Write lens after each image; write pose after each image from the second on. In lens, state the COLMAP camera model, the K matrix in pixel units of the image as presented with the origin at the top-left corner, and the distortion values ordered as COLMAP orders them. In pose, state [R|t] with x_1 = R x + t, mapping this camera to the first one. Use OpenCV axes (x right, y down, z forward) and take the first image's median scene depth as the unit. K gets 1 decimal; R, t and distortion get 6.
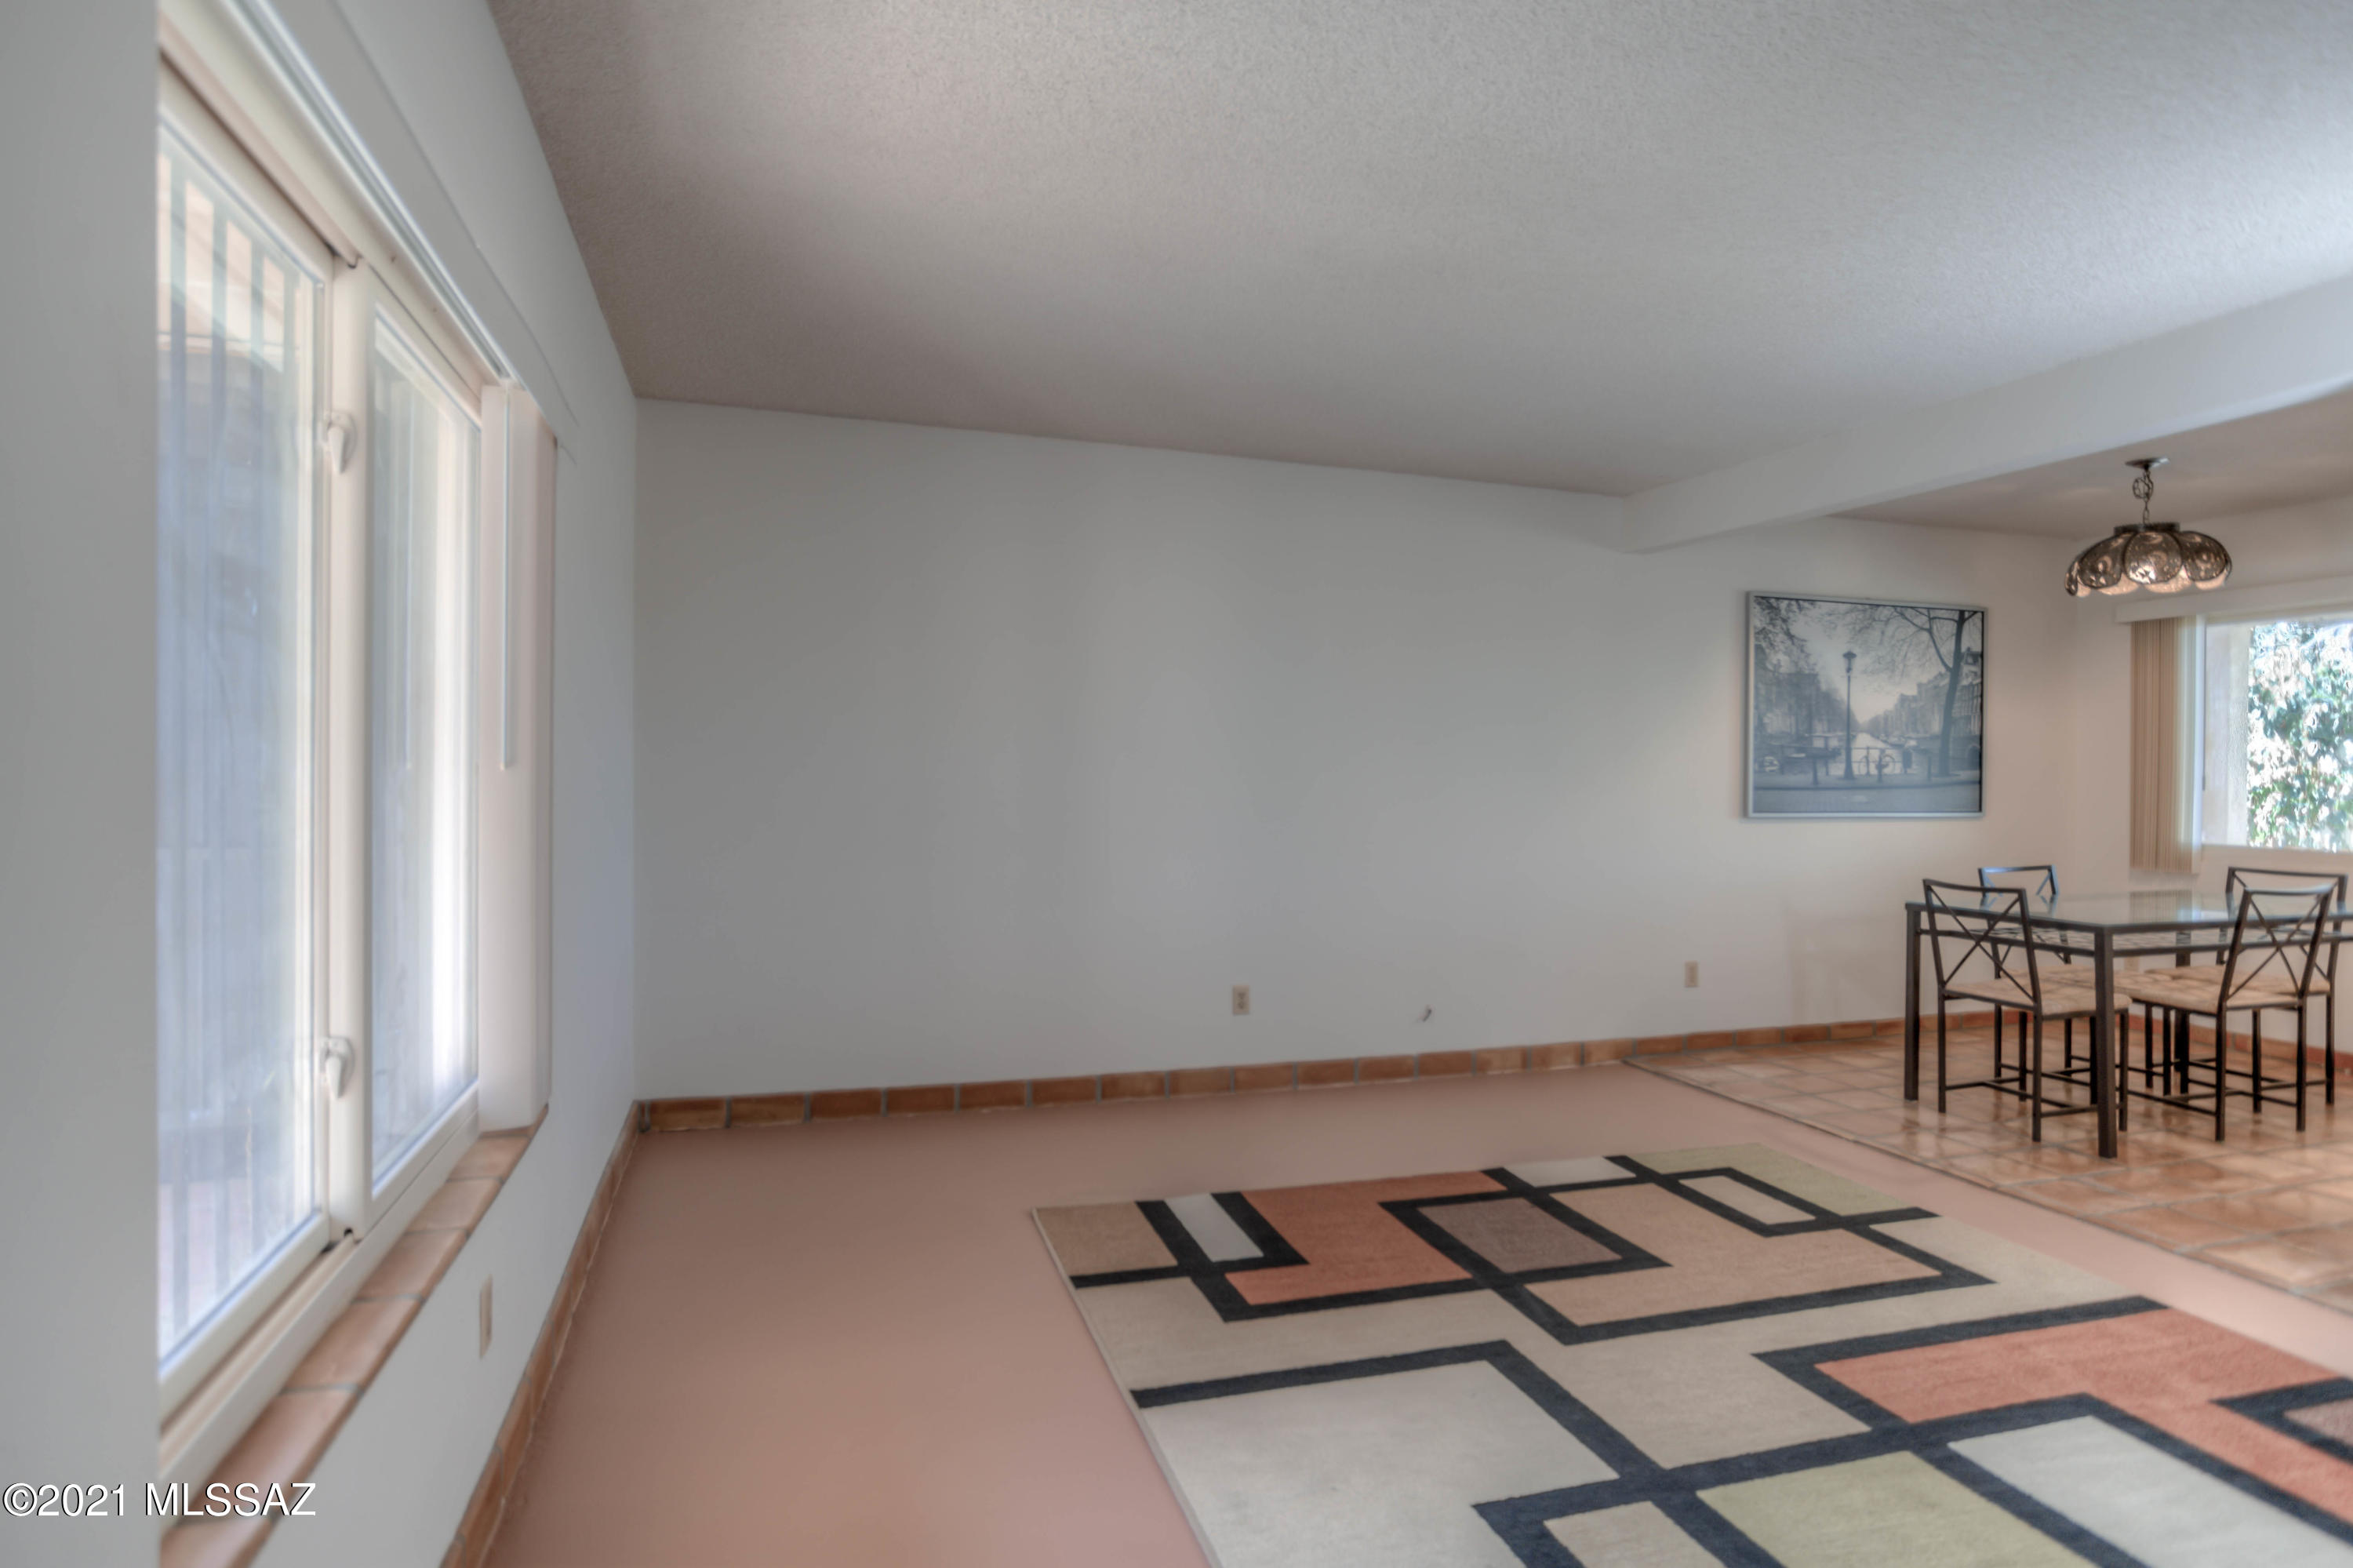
lens RADIAL K [[1295.6, 0, 1209.2], [0, 1295.6, 771.9], [0, 0, 1]] dist [0.001111, 0.016771]
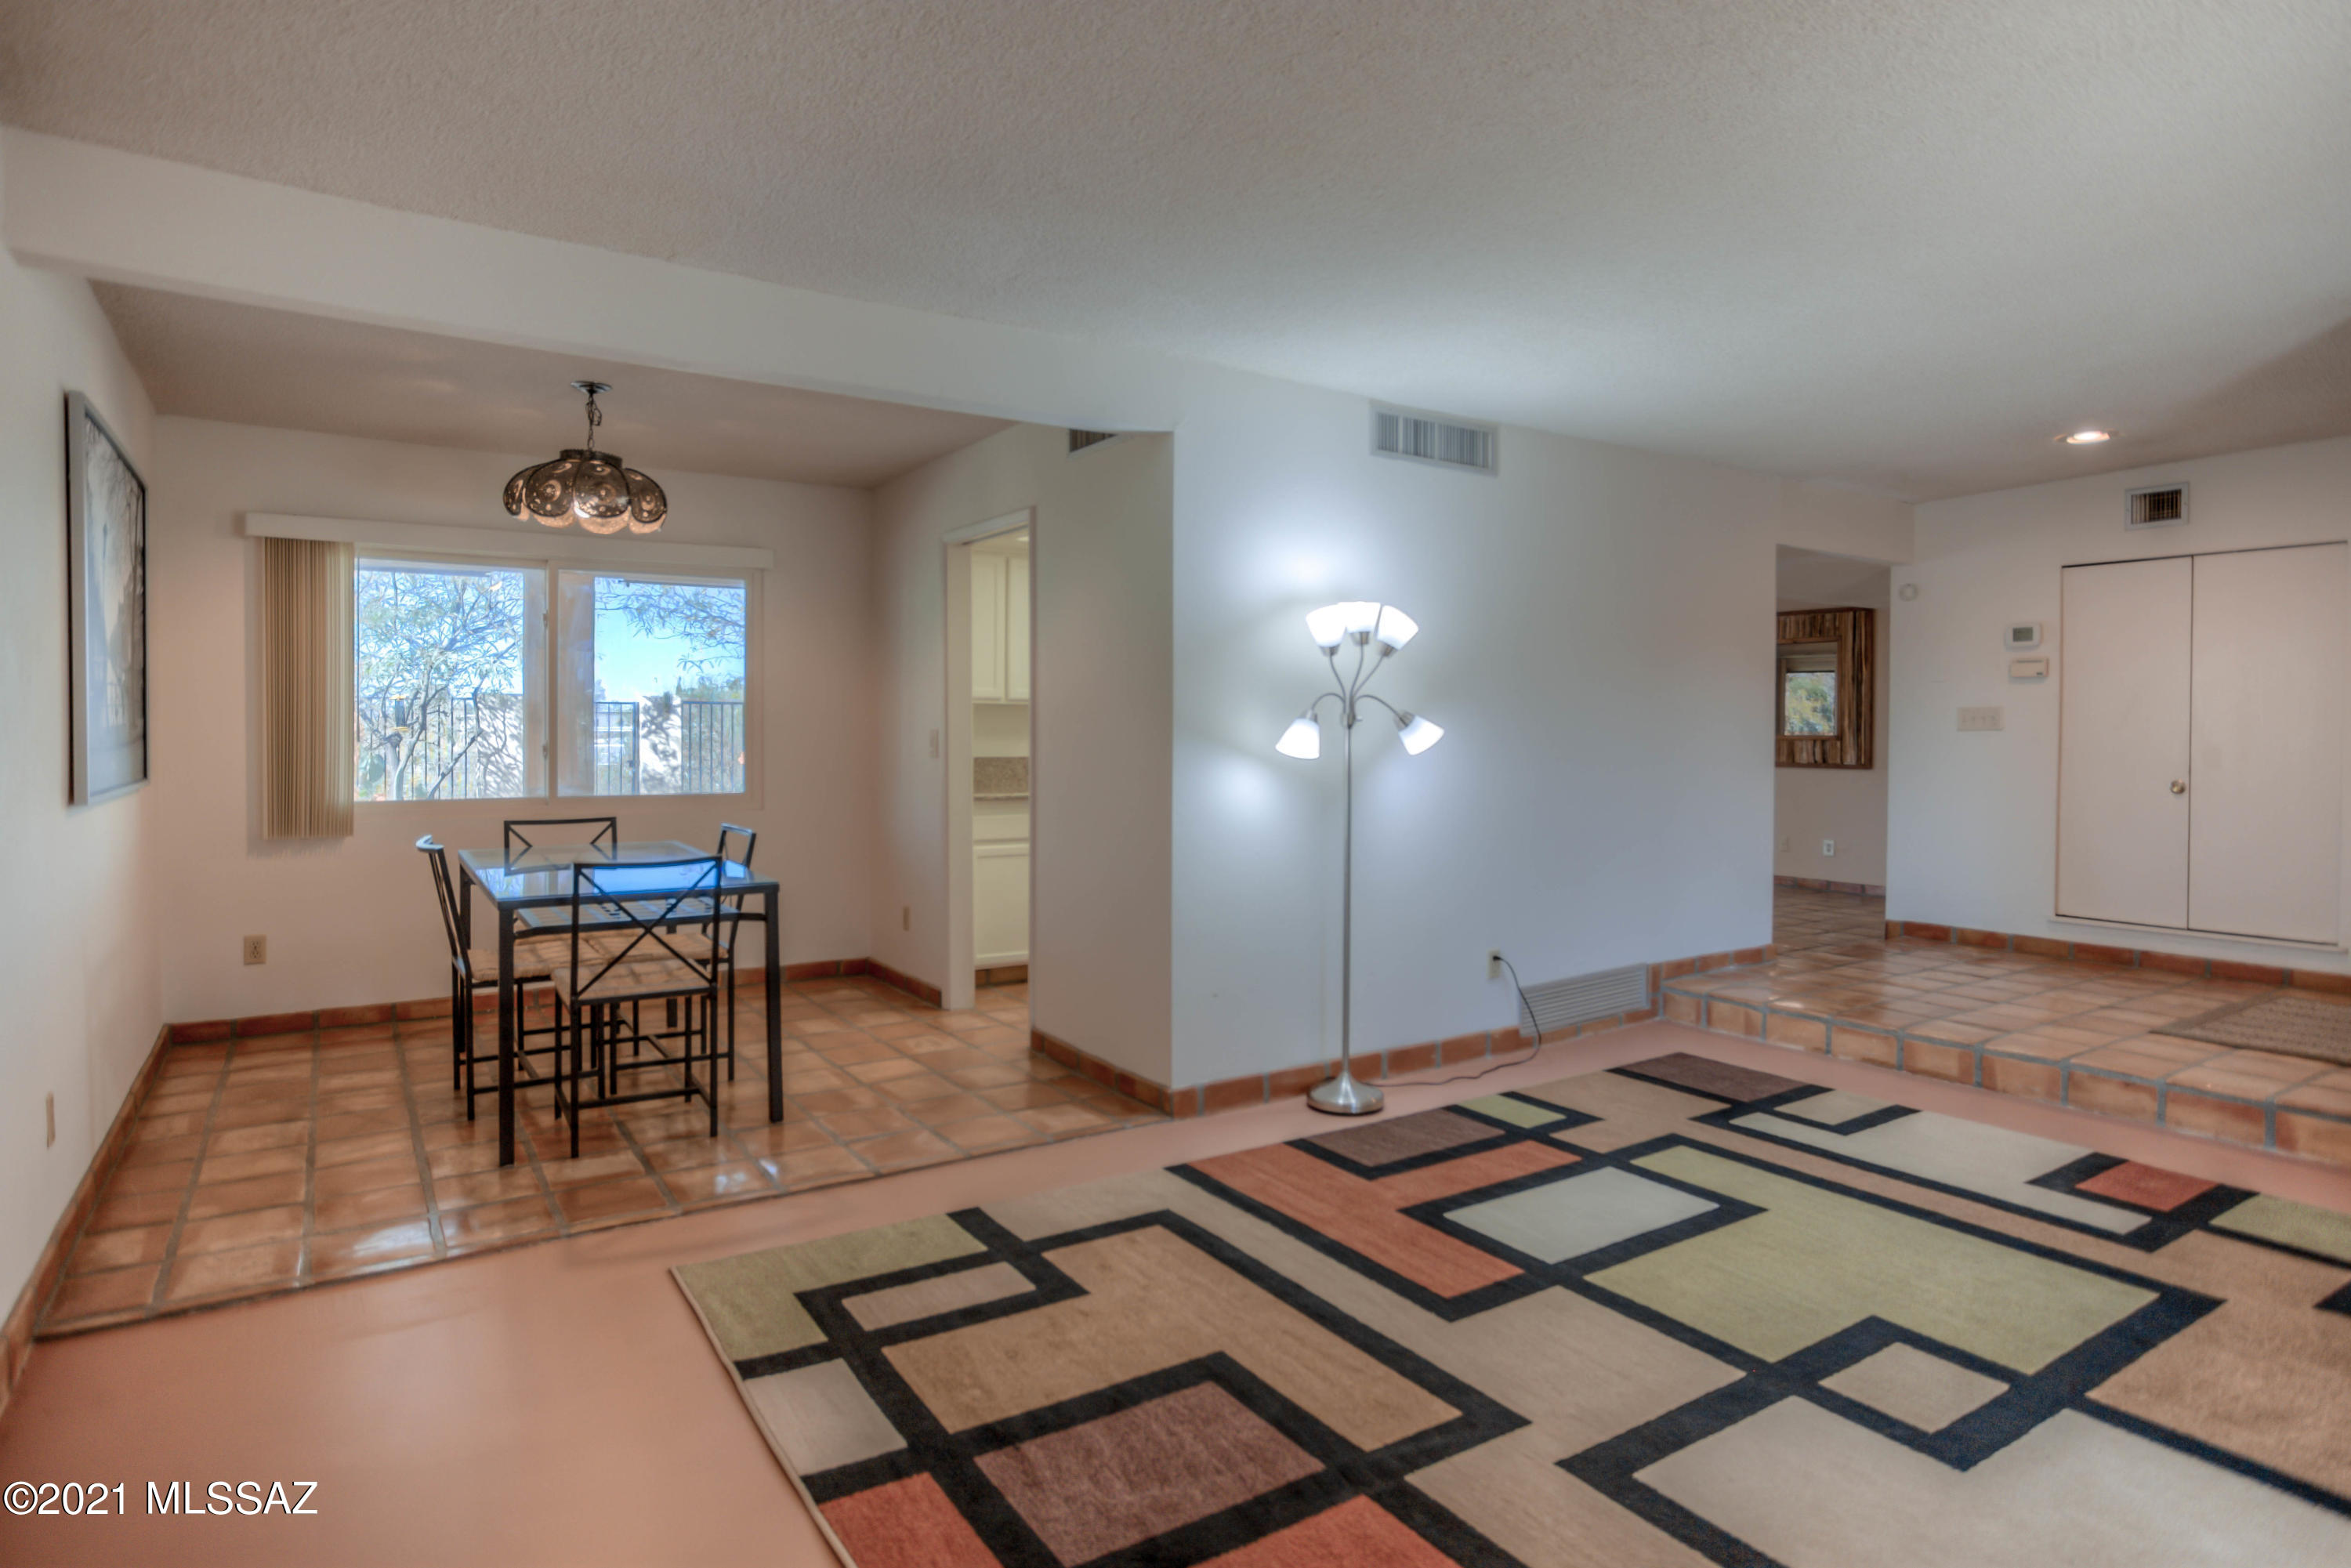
lens RADIAL K [[1274.8, 0, 1170.8], [0, 1274.8, 751.4], [0, 0, 1]] dist [-0.019090, 0.001068]
pose [[-0.247717, -0.025911, 0.968486, -0.206699], [-0.000925, 0.999648, 0.026508, -0.003250], [-0.968832, 0.005671, -0.247654, 0.668322]]
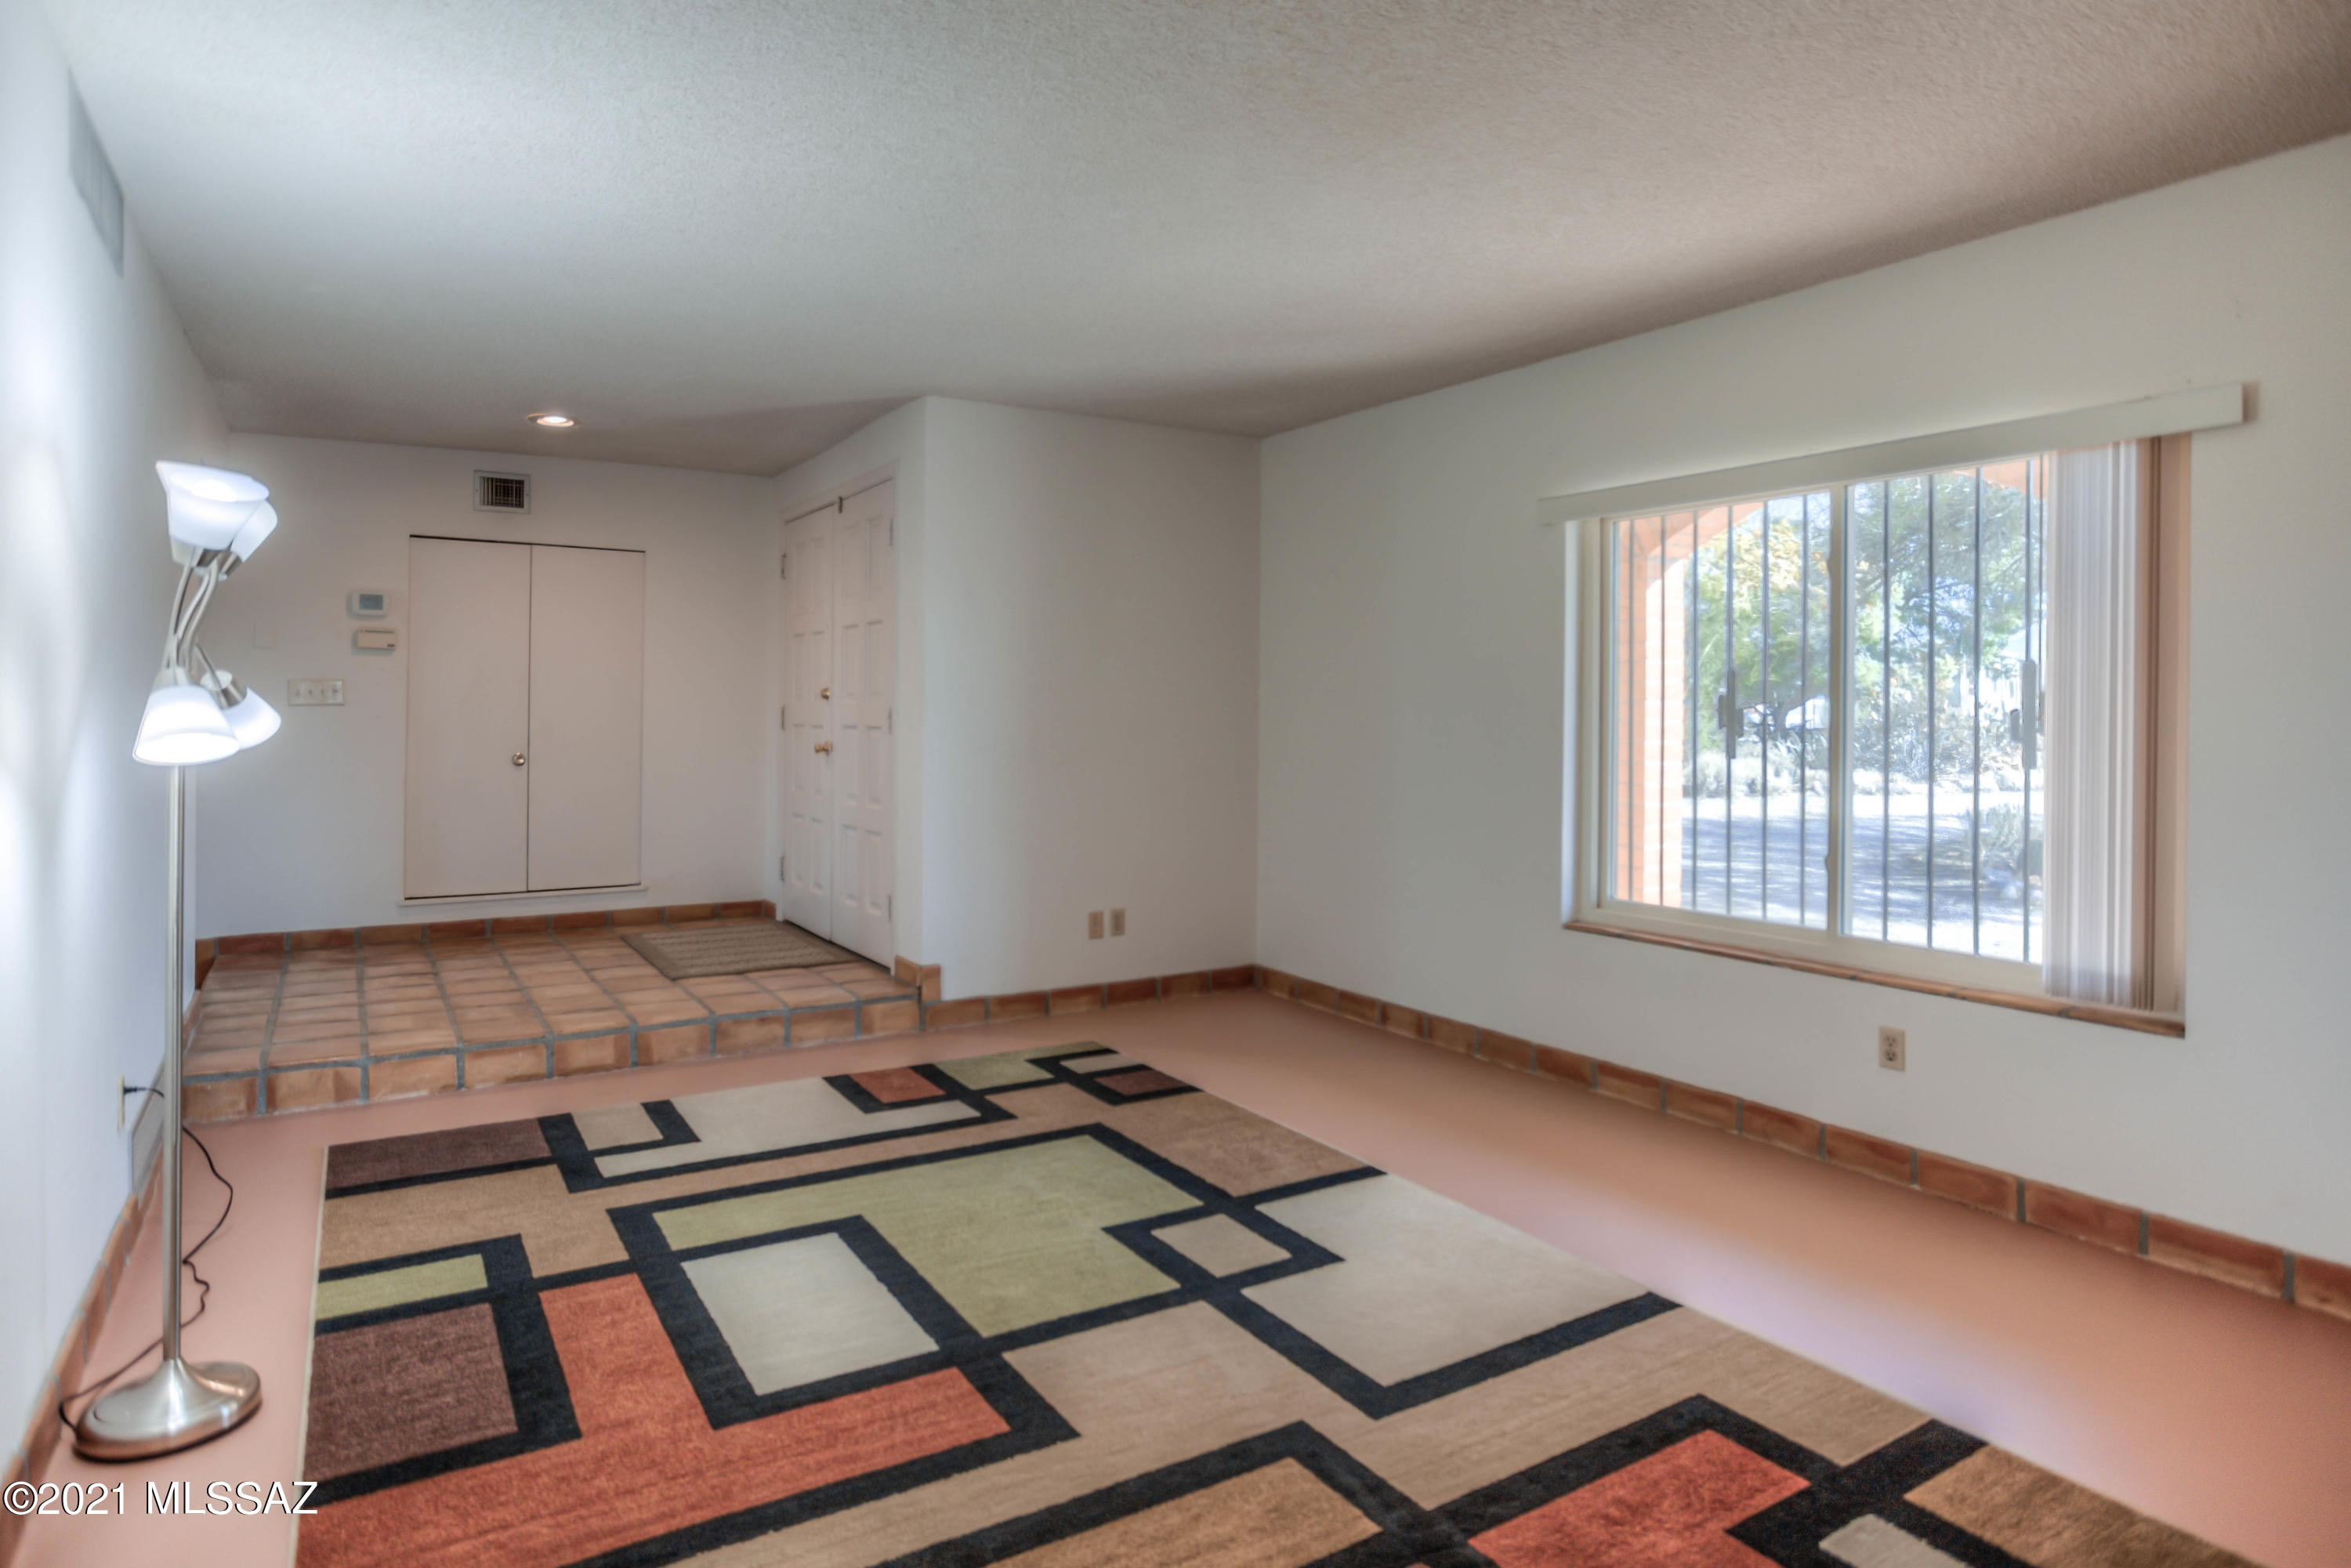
lens RADIAL K [[1306.2, 0, 1159.9], [0, 1306.2, 744.9], [0, 0, 1]] dist [-0.021127, 0.000739]
pose [[-0.972765, -0.009673, -0.231593, 0.259744], [-0.016175, 0.999526, 0.026194, 0.000439], [0.231230, 0.029227, -0.972460, 0.825622]]
